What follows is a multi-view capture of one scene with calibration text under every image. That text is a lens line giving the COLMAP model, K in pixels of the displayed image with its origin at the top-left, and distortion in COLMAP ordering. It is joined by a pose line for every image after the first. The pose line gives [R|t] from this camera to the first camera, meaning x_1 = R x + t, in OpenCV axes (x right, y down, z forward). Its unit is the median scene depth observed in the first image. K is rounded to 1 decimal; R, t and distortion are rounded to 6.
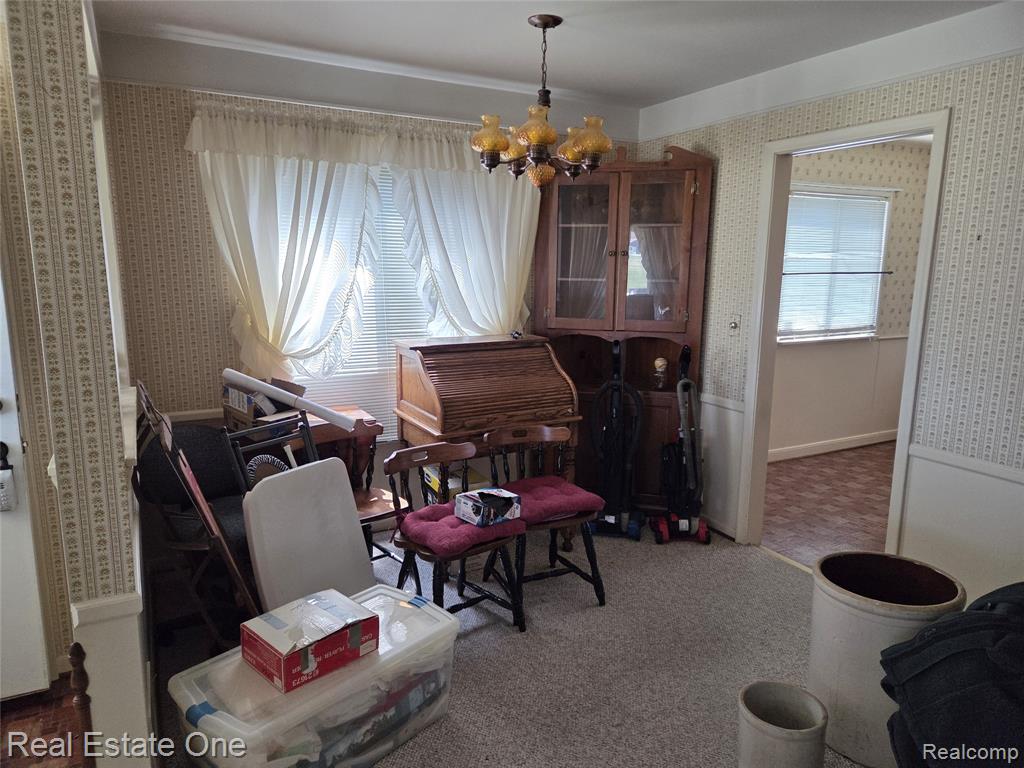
lens RADIAL K [[683.7, 0, 513.4], [0, 683.7, 382.0], [0, 0, 1]] dist [0.063786, -0.046762]
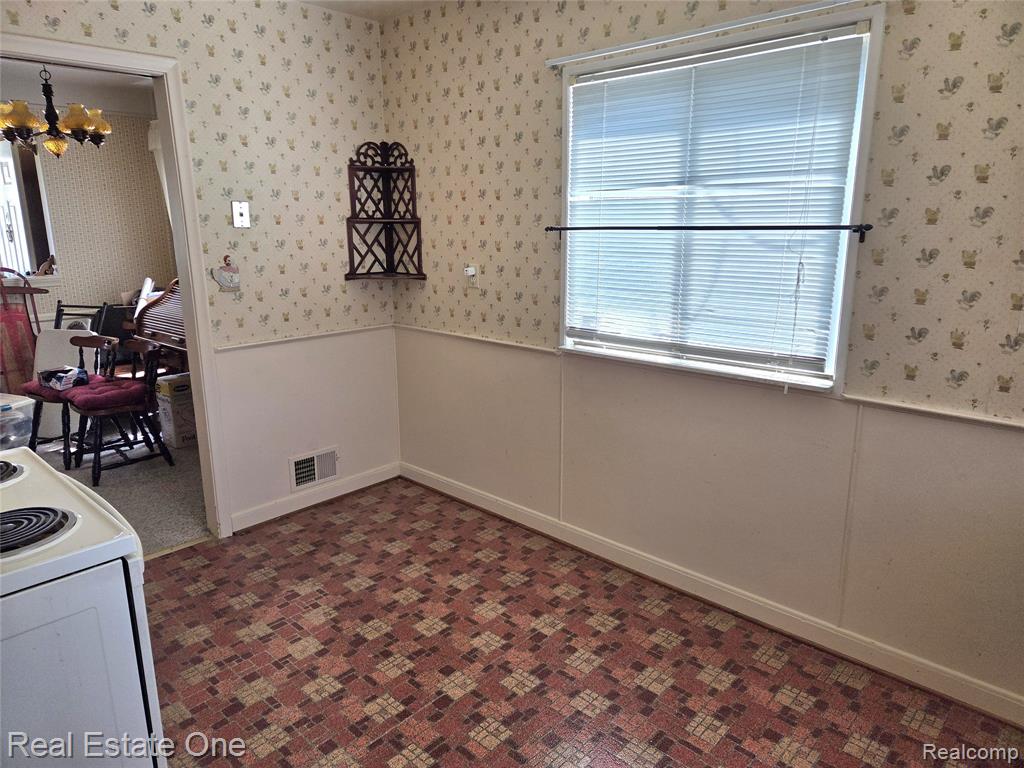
lens RADIAL K [[683.7, 0, 510.9], [0, 683.7, 381.0], [0, 0, 1]] dist [0.063786, -0.046762]
pose [[0.320307, 0.207126, -0.924393, 0.897258], [-0.158894, 0.973727, 0.163122, -0.114787], [0.933893, 0.094631, 0.344803, 0.743915]]
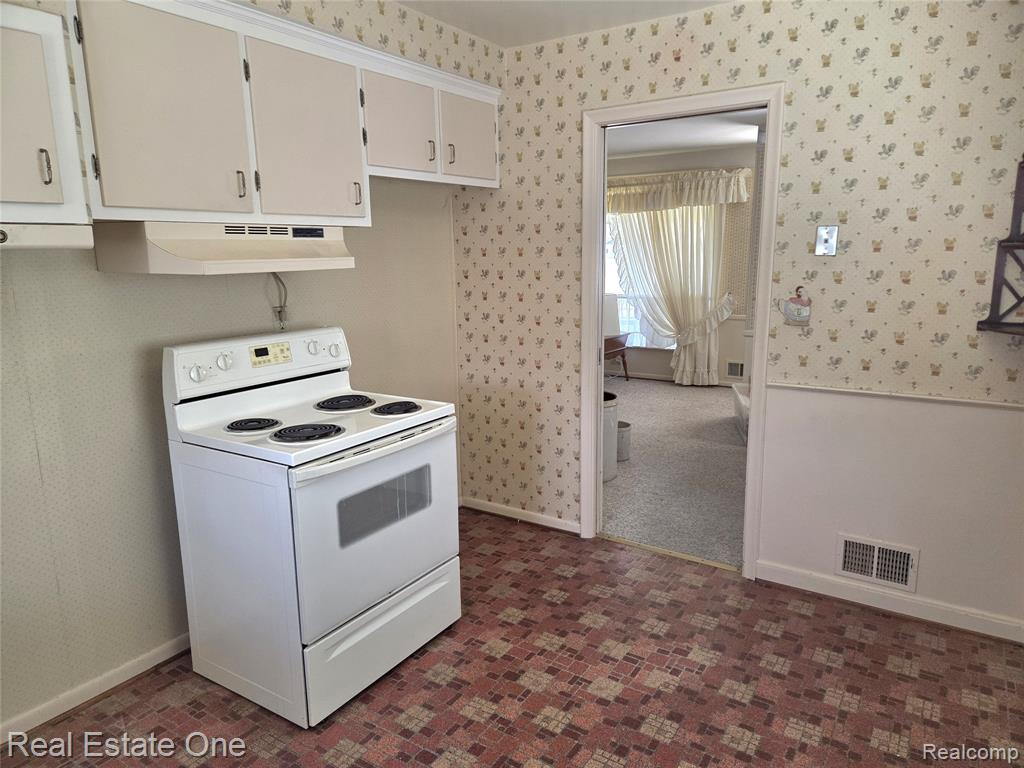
lens RADIAL K [[683.7, 0, 527.6], [0, 683.7, 385.6], [0, 0, 1]] dist [0.063786, -0.046762]
pose [[-0.874961, 0.093872, -0.475007, 0.697321], [-0.082669, 0.937659, 0.337580, -0.175367], [0.477084, 0.334638, -0.812655, 1.071351]]
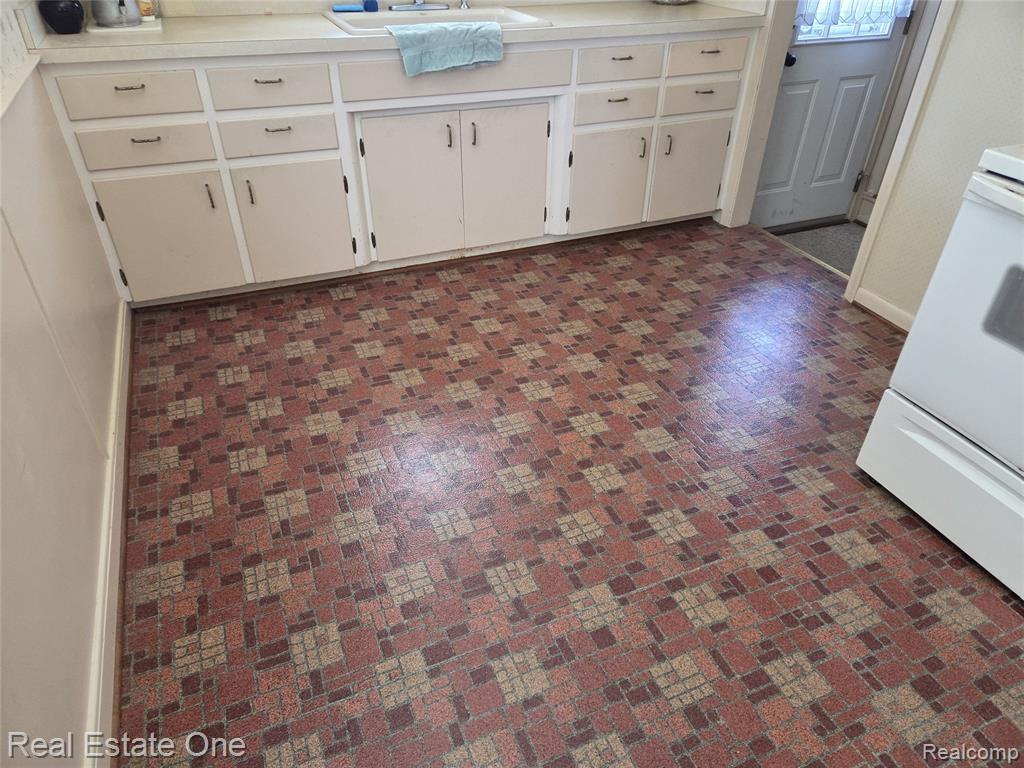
lens RADIAL K [[683.7, 0, 515.2], [0, 683.7, 381.8], [0, 0, 1]] dist [0.063786, -0.046762]
pose [[0.086572, -0.582003, 0.808565, 0.334192], [0.160037, 0.809196, 0.565322, -0.112330], [-0.983307, 0.080459, 0.163196, 0.857124]]
